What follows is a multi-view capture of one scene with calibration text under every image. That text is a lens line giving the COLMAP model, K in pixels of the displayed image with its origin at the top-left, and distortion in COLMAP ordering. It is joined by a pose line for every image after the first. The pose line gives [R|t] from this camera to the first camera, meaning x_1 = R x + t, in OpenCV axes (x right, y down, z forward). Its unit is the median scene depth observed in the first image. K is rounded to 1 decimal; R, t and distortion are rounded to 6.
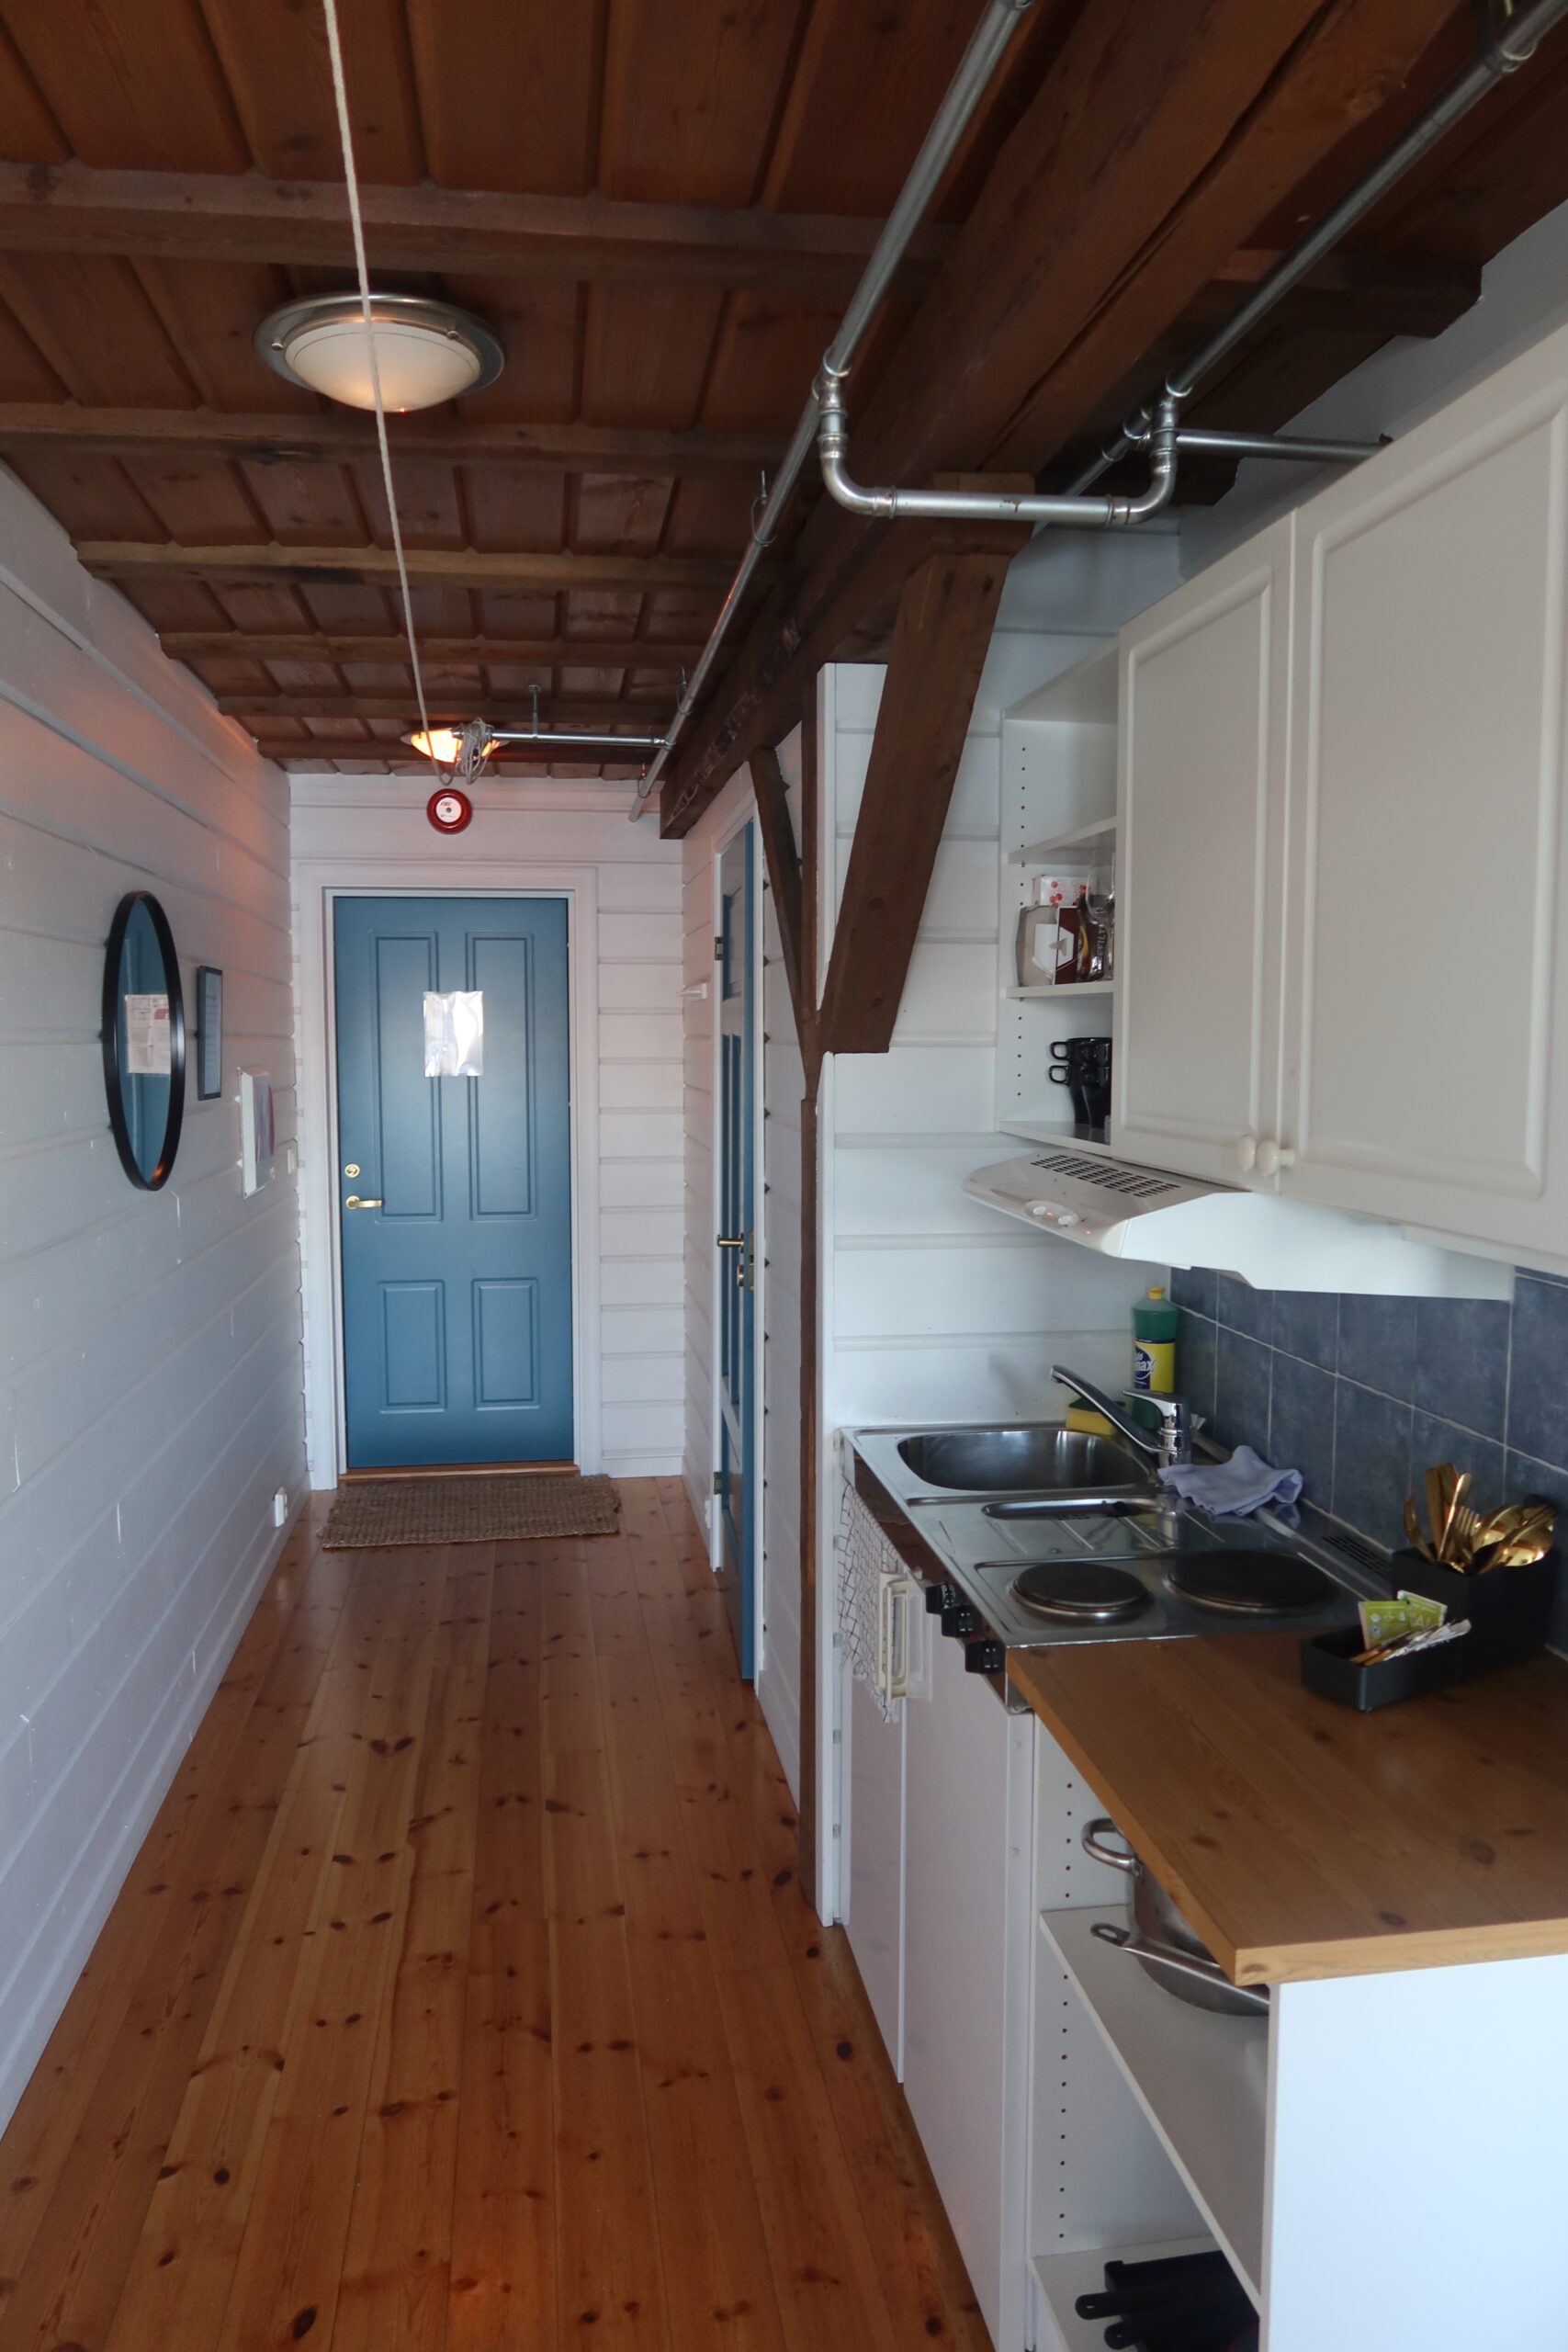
lens RADIAL K [[1692.1, 0, 784.0], [0, 1692.1, 1176.0], [0, 0, 1]] dist [-0.026108, 0.006100]
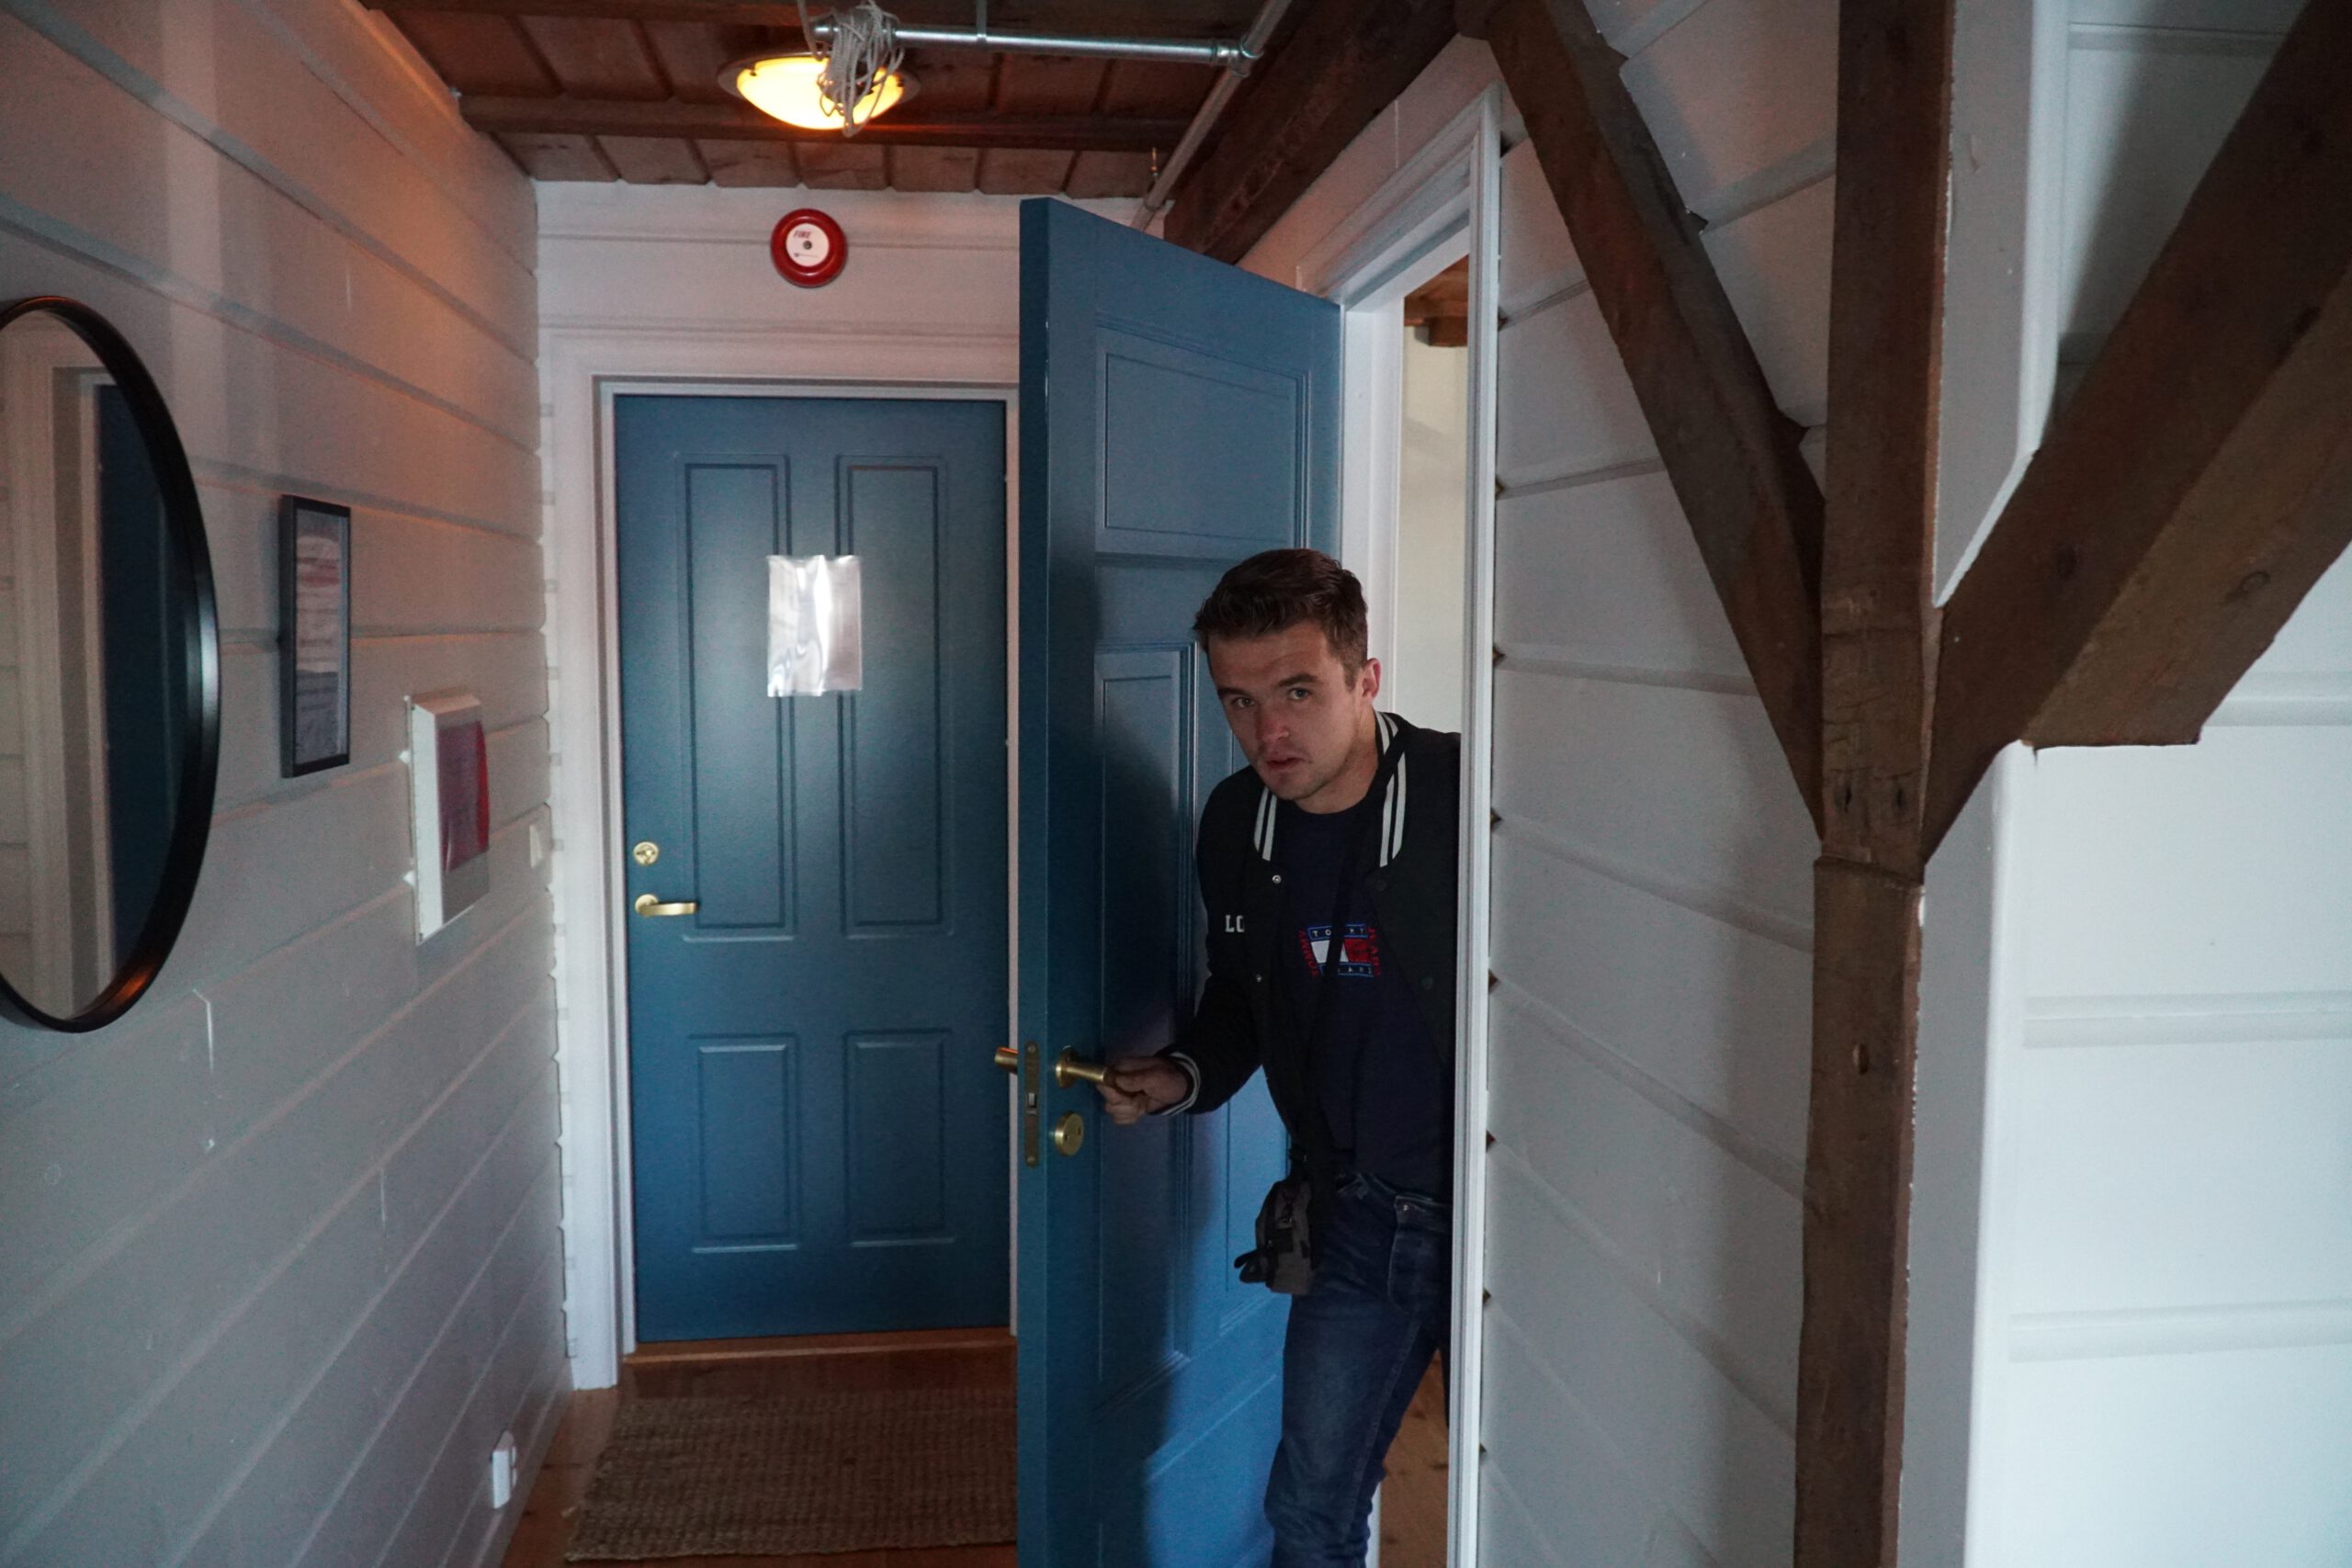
lens RADIAL K [[1886.3, 0, 1145.8], [0, 1886.3, 778.7], [0, 0, 1]] dist [-0.001628, 0.009179]
pose [[0.999822, 0.004553, -0.018313, -0.068119], [-0.004428, 0.999967, 0.006867, -0.036158], [0.018344, -0.006785, 0.999809, 0.344743]]
